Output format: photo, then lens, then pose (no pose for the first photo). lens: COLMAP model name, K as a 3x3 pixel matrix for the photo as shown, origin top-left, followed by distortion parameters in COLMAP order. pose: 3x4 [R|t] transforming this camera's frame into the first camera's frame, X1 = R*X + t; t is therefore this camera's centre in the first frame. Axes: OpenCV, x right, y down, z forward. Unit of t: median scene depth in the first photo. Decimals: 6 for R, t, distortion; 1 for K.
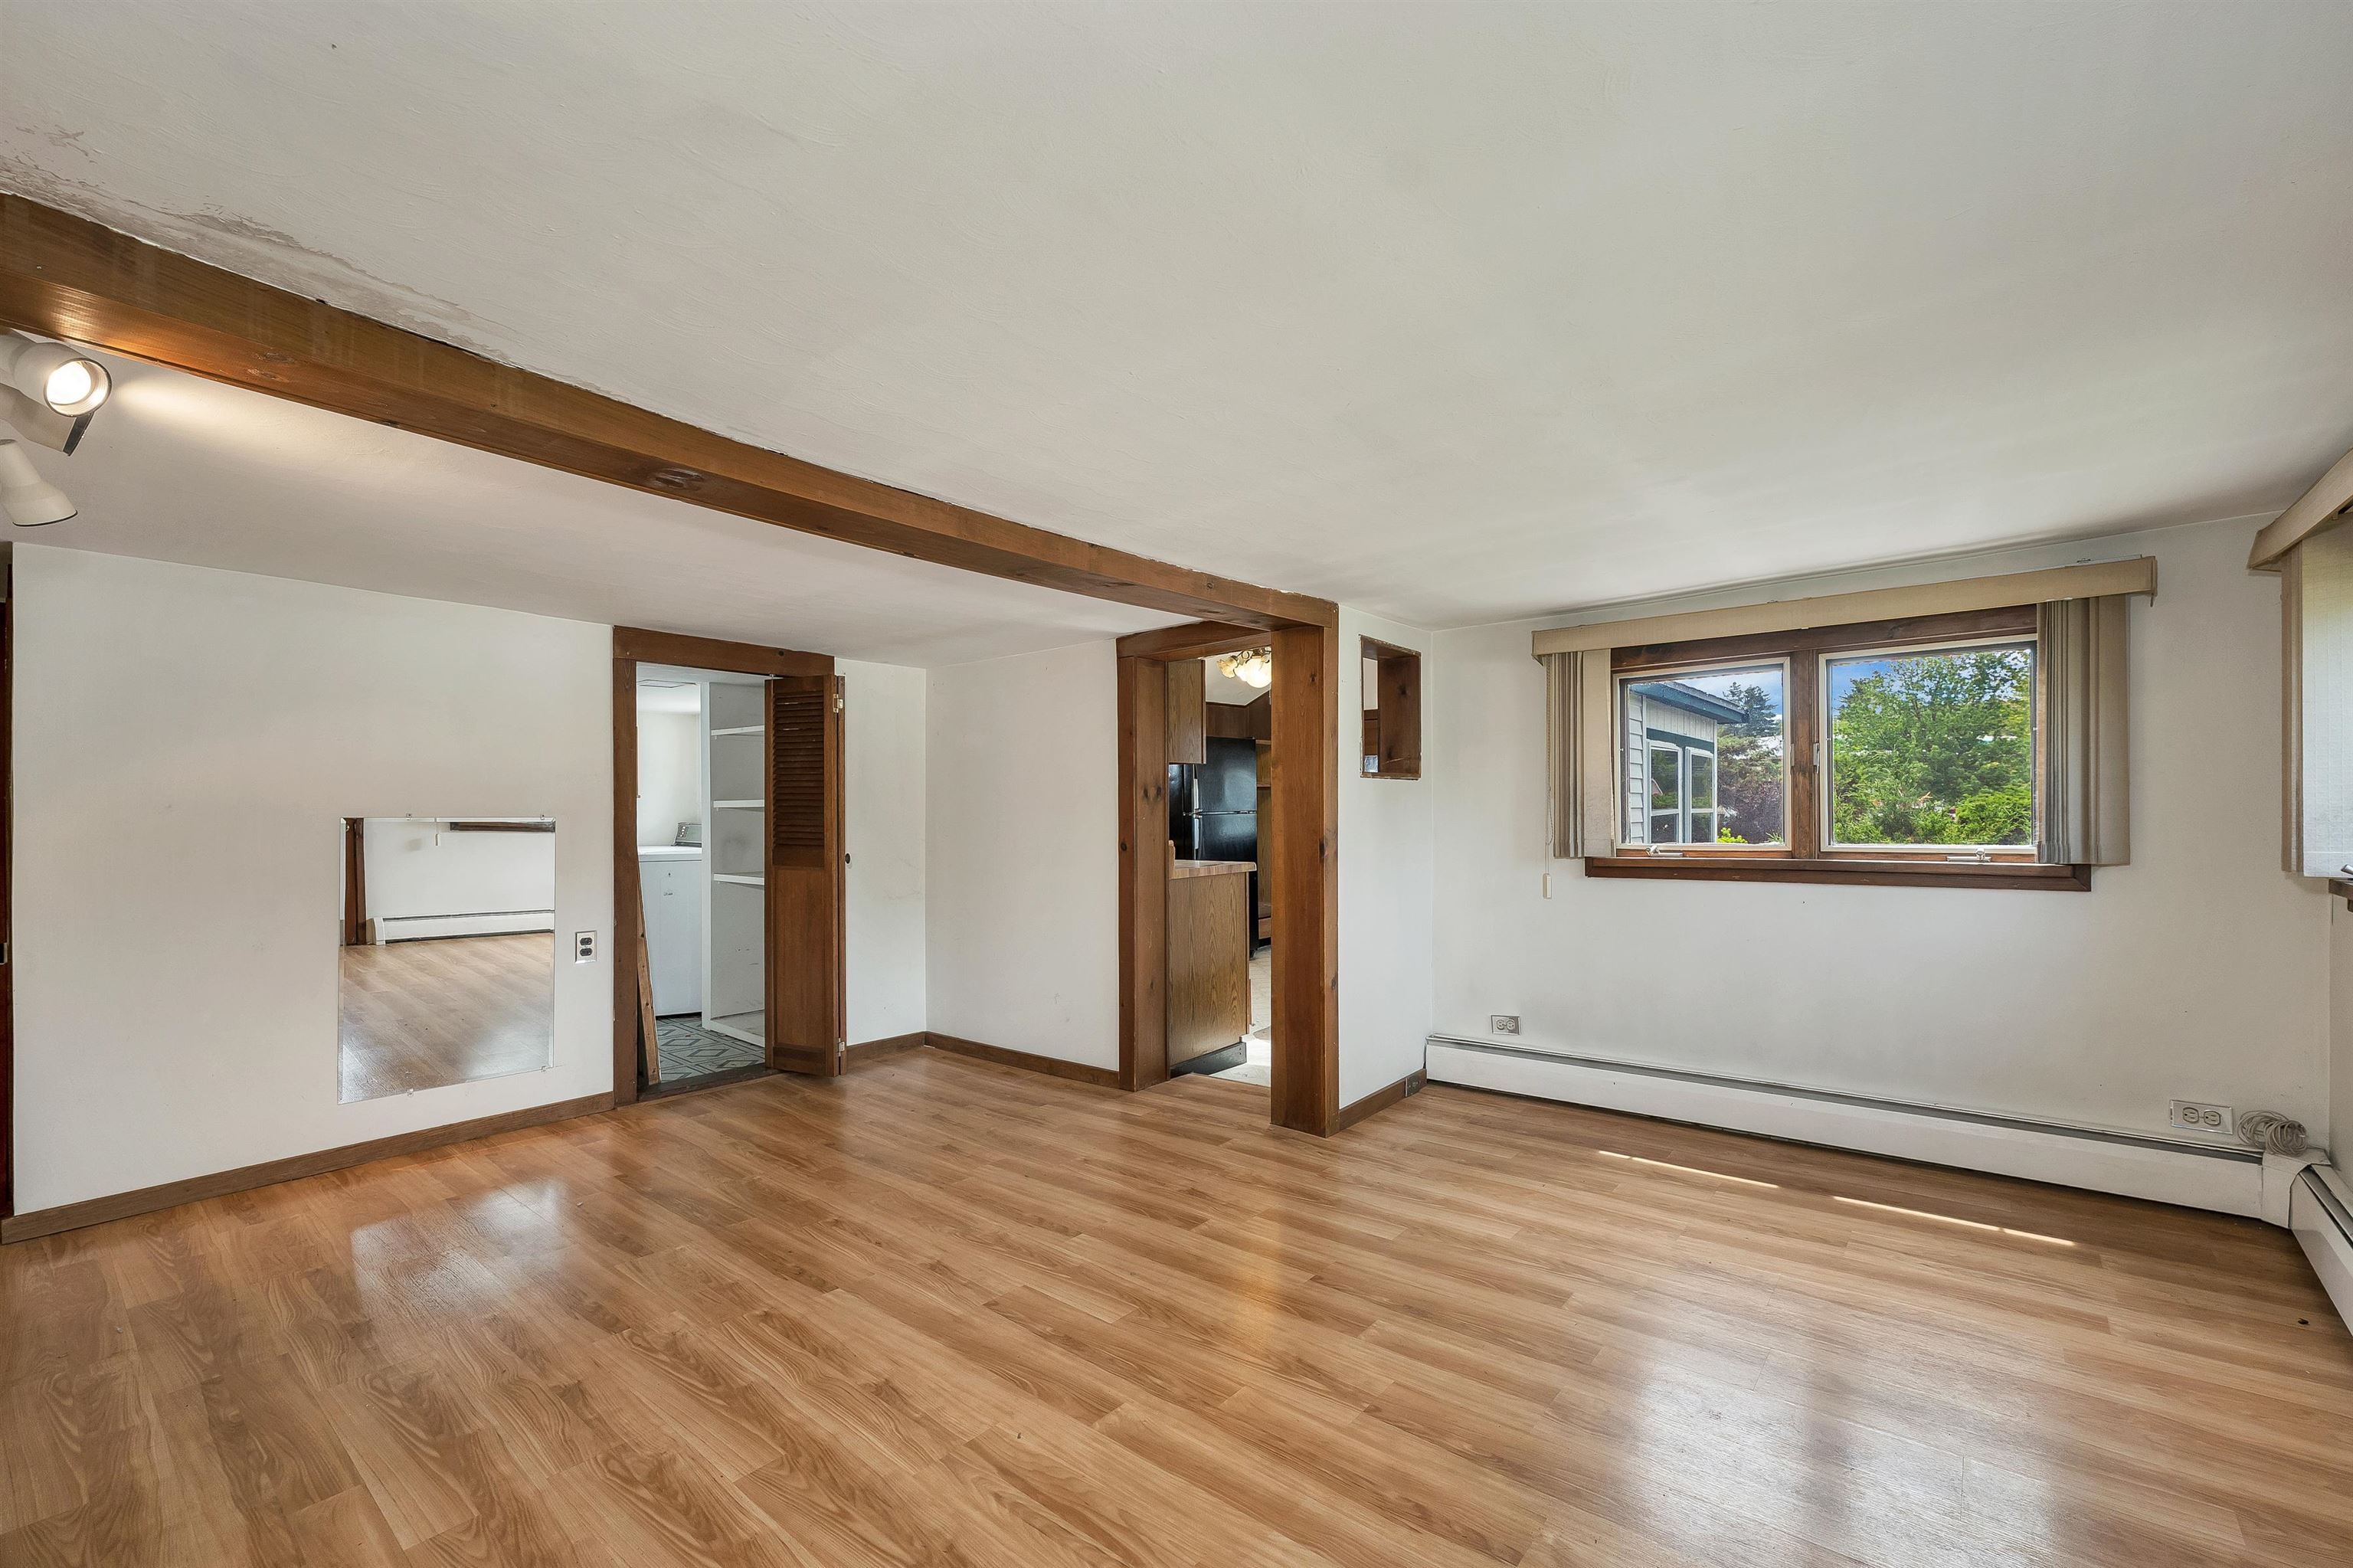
lens RADIAL K [[981.6, 0, 1167.9], [0, 981.6, 794.4], [0, 0, 1]] dist [0.001775, 0.000094]
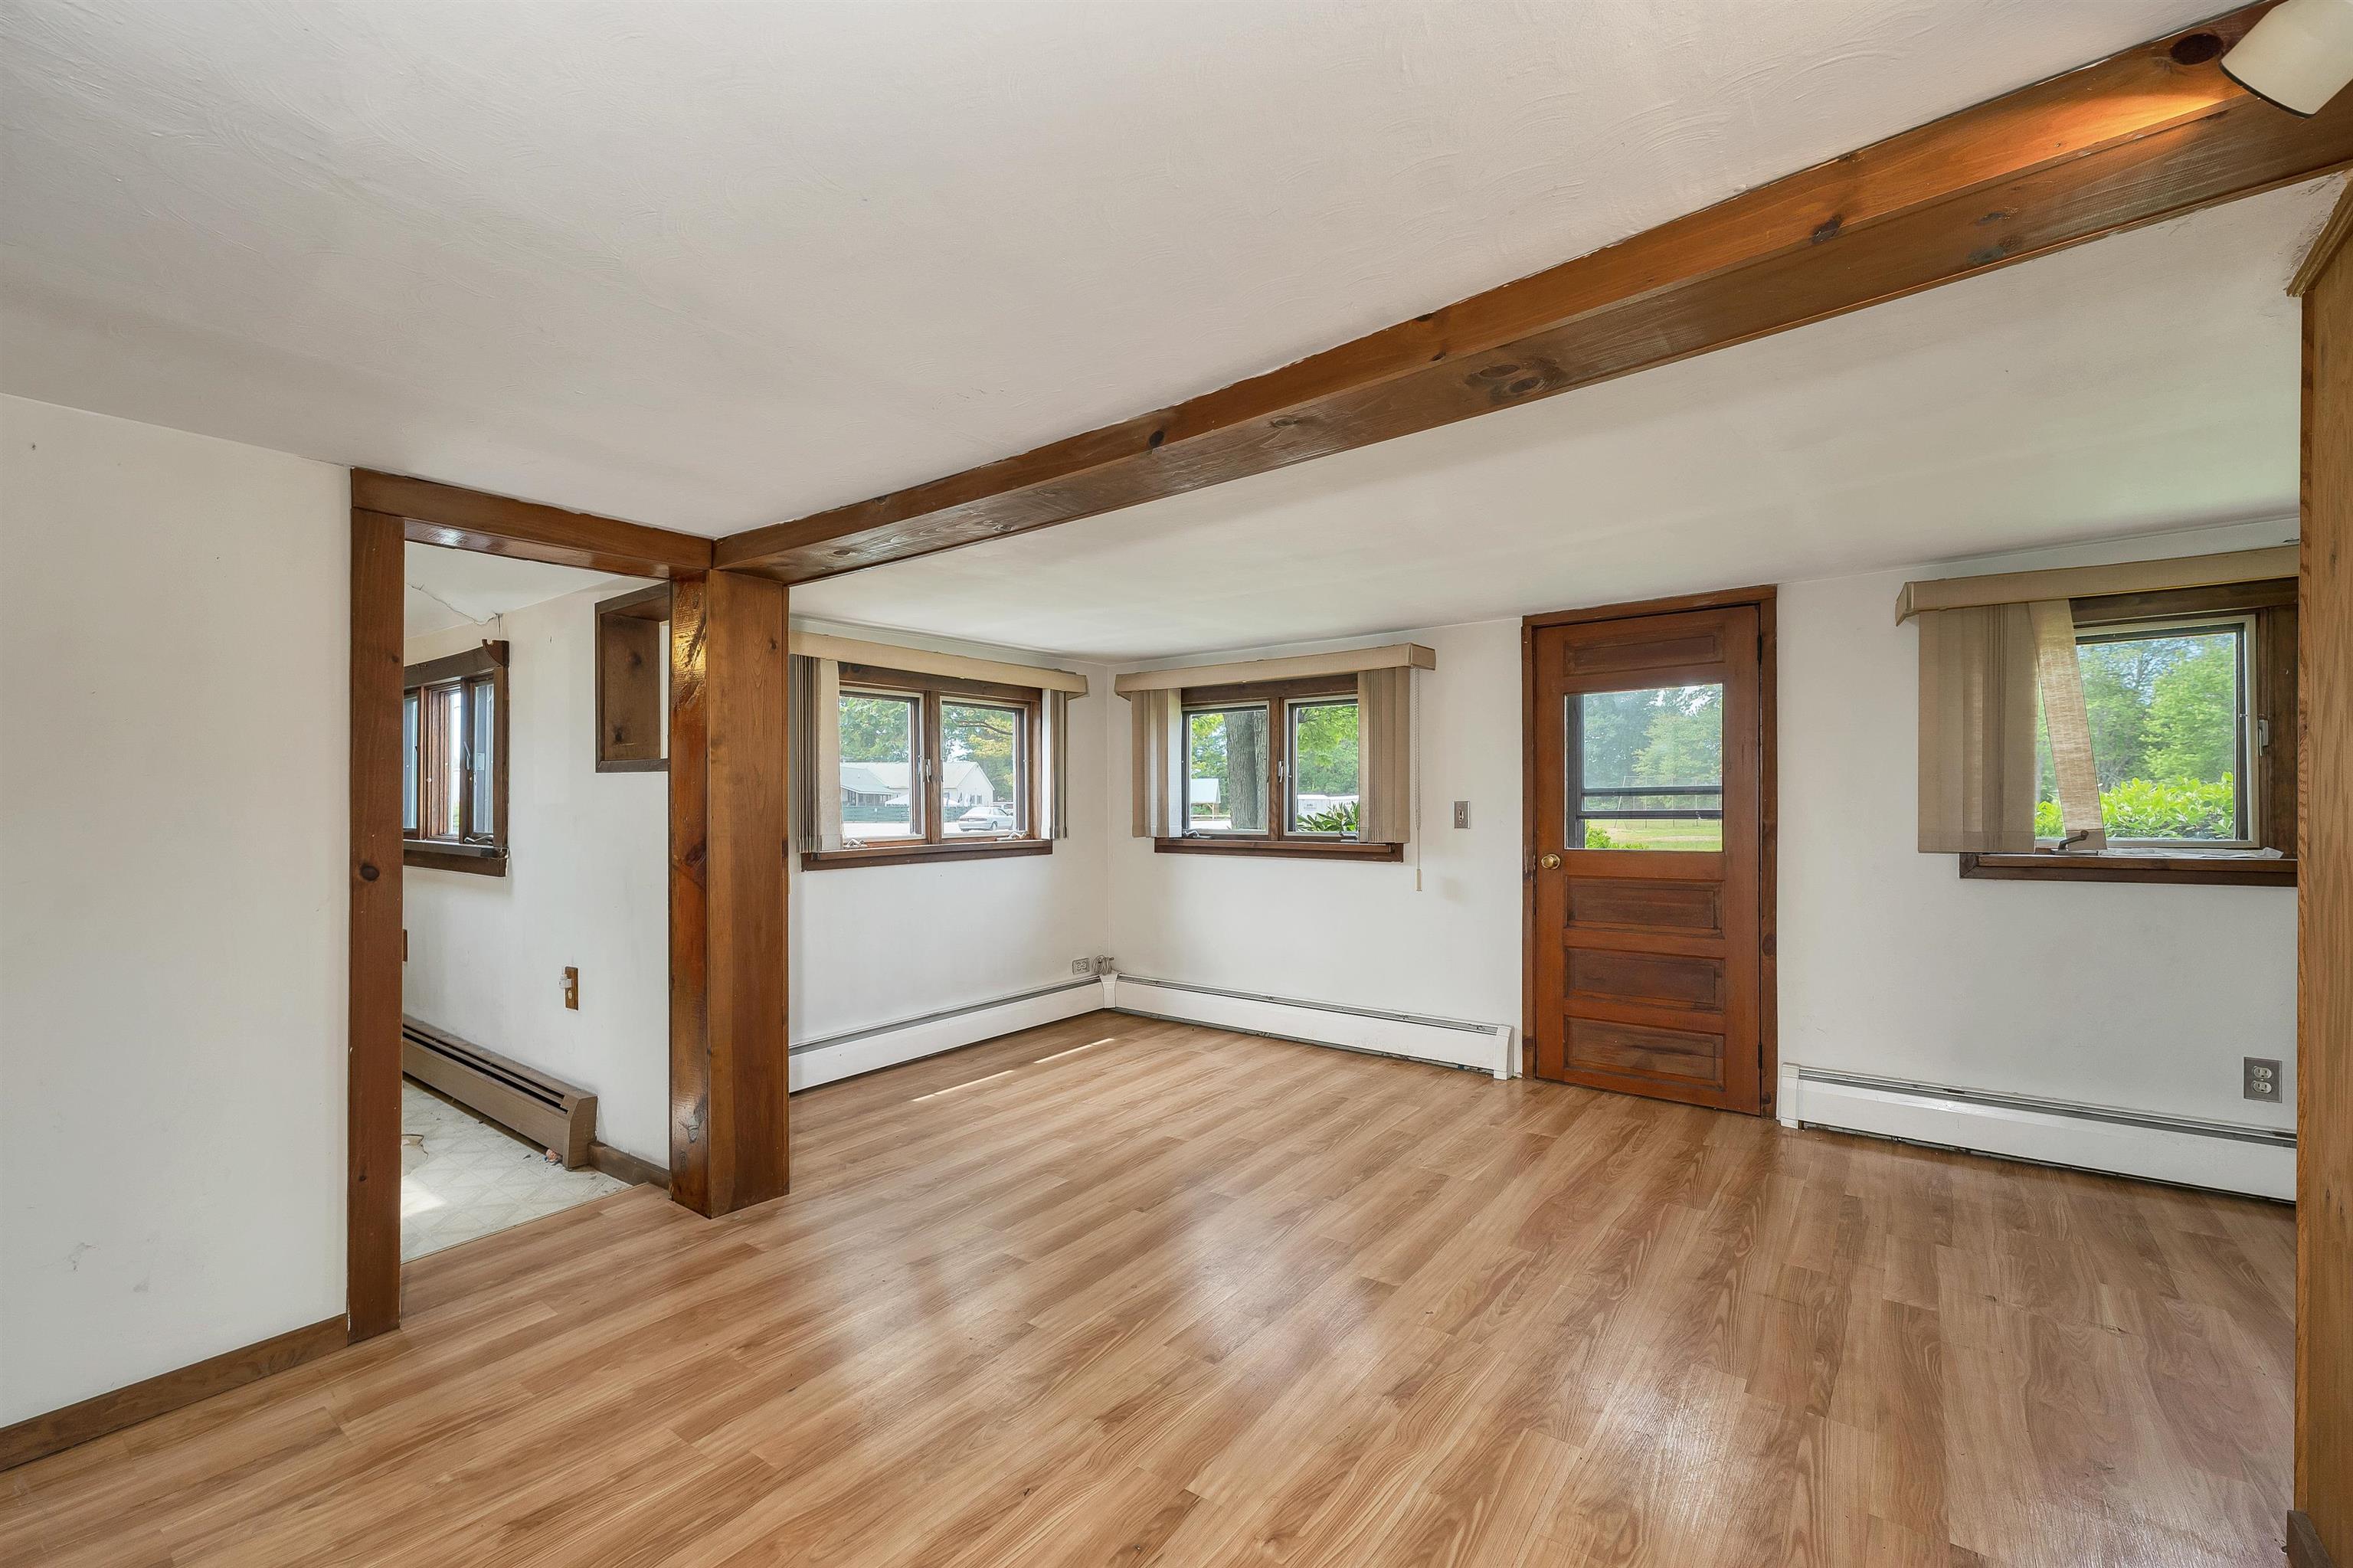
lens RADIAL K [[981.6, 0, 1167.9], [0, 981.6, 794.4], [0, 0, 1]] dist [0.001775, 0.000094]
pose [[-0.044636, 0.021980, 0.998761, -0.948132], [-0.009070, 0.999708, -0.022406, 0.031401], [-0.998962, -0.010059, -0.044424, 0.964533]]
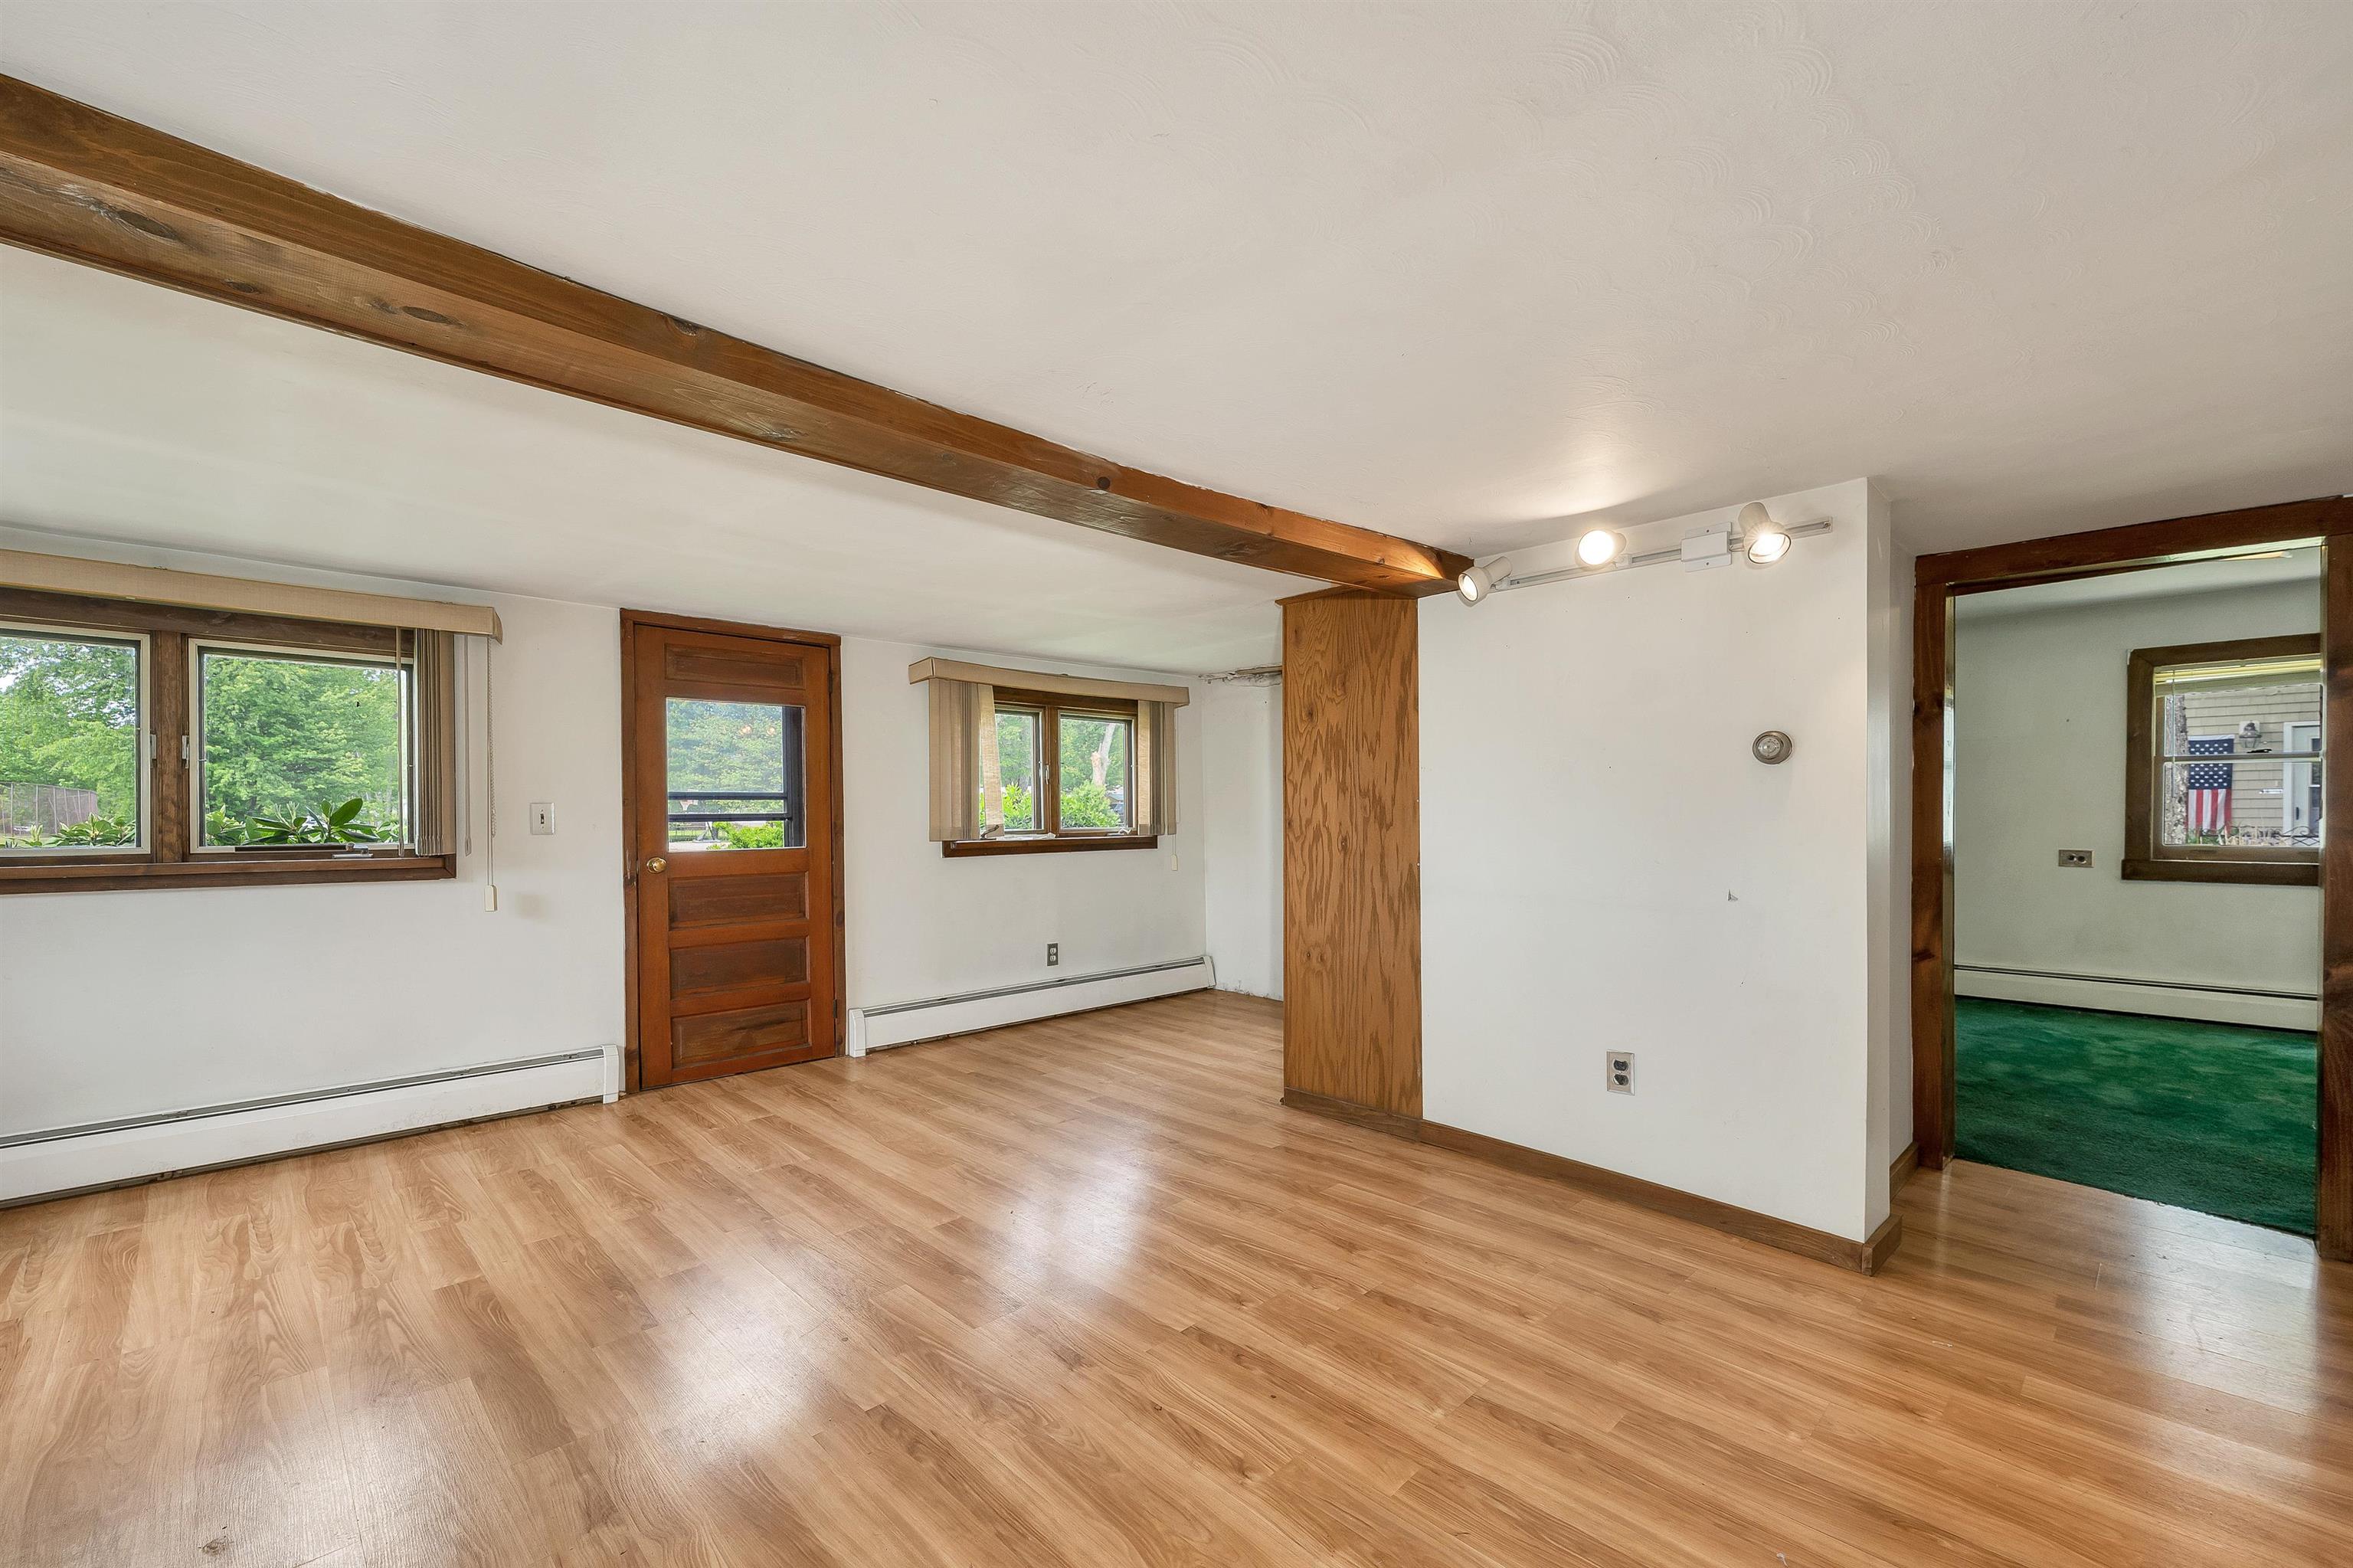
lens RADIAL K [[993.7, 0, 1185.9], [0, 993.7, 809.0], [0, 0, 1]] dist [0.000272, -0.000340]
pose [[-0.995635, 0.011568, 0.092608, -0.394101], [0.009969, 0.999793, -0.017711, 0.045149], [-0.092793, -0.016710, -0.995545, 1.746532]]
